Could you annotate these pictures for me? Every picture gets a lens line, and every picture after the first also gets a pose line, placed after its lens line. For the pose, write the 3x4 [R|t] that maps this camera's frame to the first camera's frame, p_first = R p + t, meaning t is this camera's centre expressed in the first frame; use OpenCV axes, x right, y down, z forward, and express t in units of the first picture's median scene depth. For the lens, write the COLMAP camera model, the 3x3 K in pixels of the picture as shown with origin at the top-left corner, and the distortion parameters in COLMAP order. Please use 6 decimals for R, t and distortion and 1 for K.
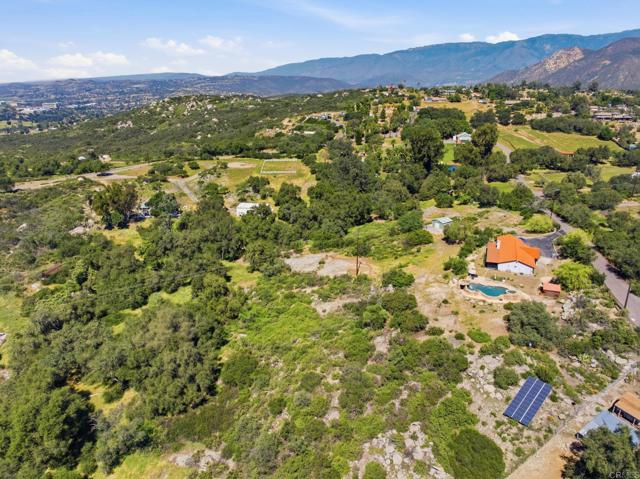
lens RADIAL K [[449.7, 0, 320.0], [0, 449.7, 239.5], [0, 0, 1]] dist [-0.048613, 0.018112]
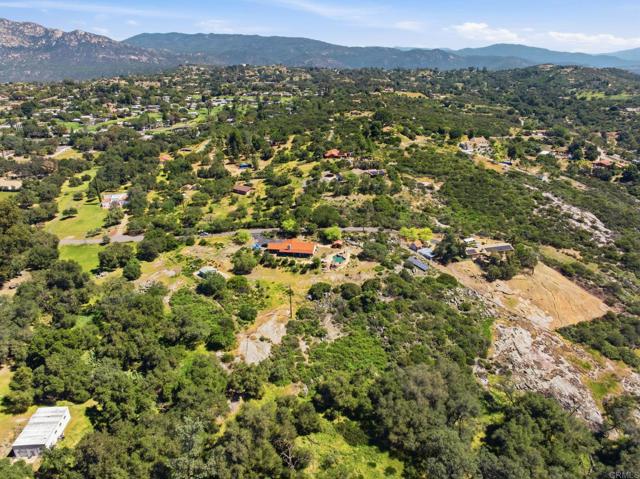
lens RADIAL K [[449.7, 0, 320.0], [0, 449.7, 239.5], [0, 0, 1]] dist [-0.048613, 0.018112]
pose [[-0.201293, -0.354641, 0.913078, -1.300303], [0.353621, 0.842985, 0.405374, -0.756003], [-0.913473, 0.404483, -0.044278, 1.179617]]
